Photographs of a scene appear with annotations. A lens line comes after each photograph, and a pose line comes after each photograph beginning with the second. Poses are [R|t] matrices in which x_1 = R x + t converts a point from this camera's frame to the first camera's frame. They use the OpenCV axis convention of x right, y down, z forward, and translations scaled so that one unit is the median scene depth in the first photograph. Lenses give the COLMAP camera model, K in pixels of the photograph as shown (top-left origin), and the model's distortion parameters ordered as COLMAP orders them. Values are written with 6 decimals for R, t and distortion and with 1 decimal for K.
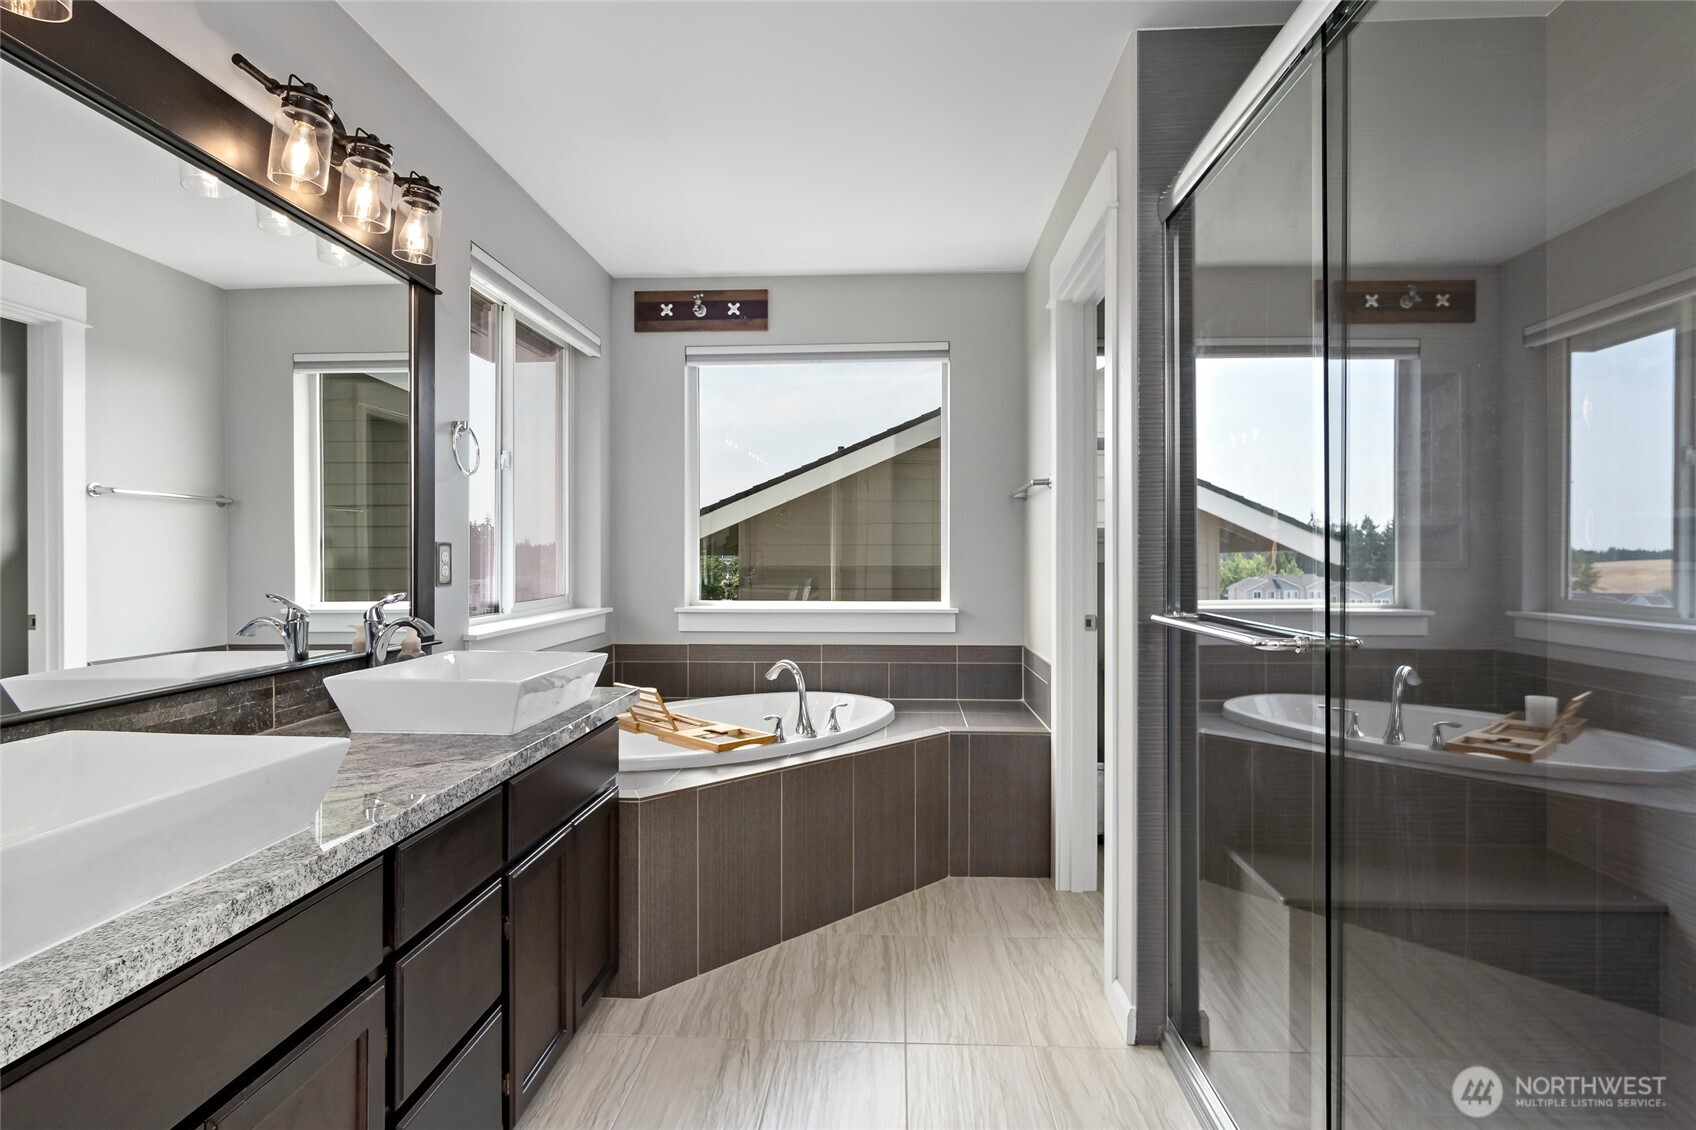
lens RADIAL K [[882.7, 0, 841.4], [0, 882.7, 561.2], [0, 0, 1]] dist [-0.005475, -0.001663]
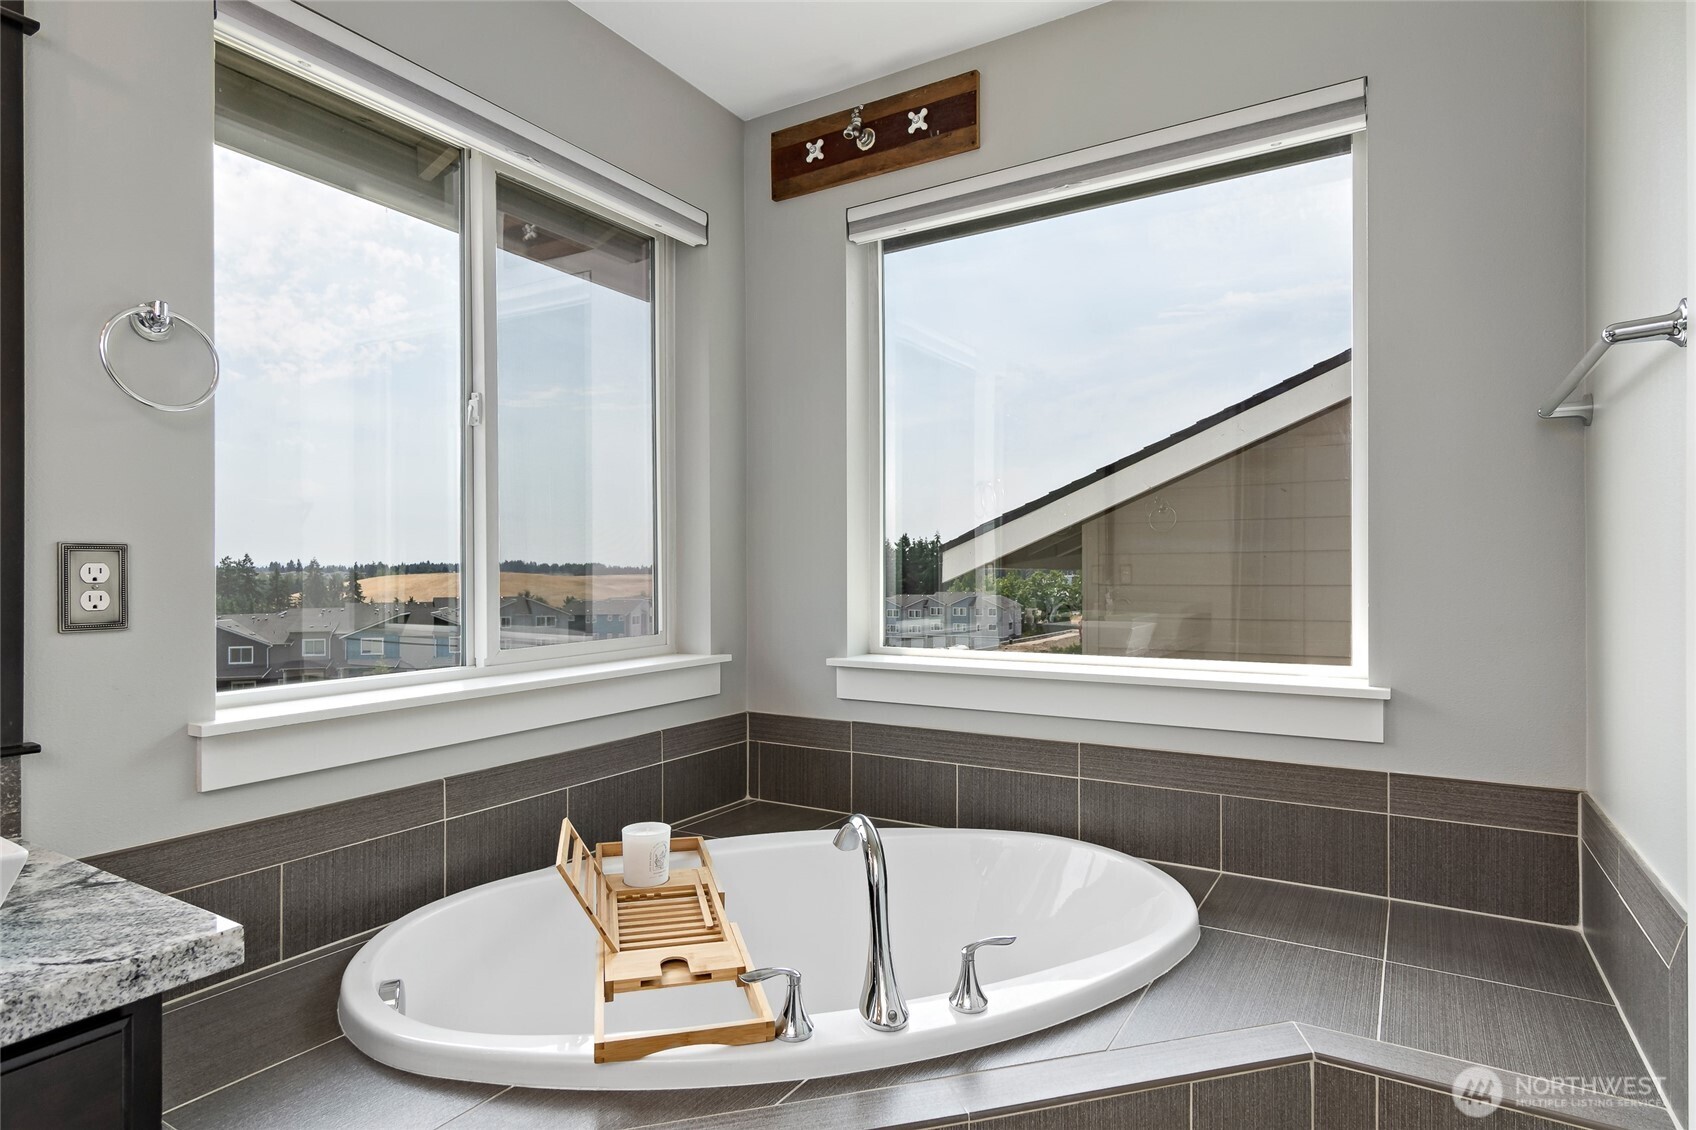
lens RADIAL K [[882.7, 0, 866.4], [0, 882.7, 573.6], [0, 0, 1]] dist [-0.005475, -0.001663]
pose [[0.880042, -0.004294, -0.474876, 0.110405], [0.004282, 0.999990, -0.001107, -0.002336], [0.474876, -0.001060, 0.880052, 0.499018]]
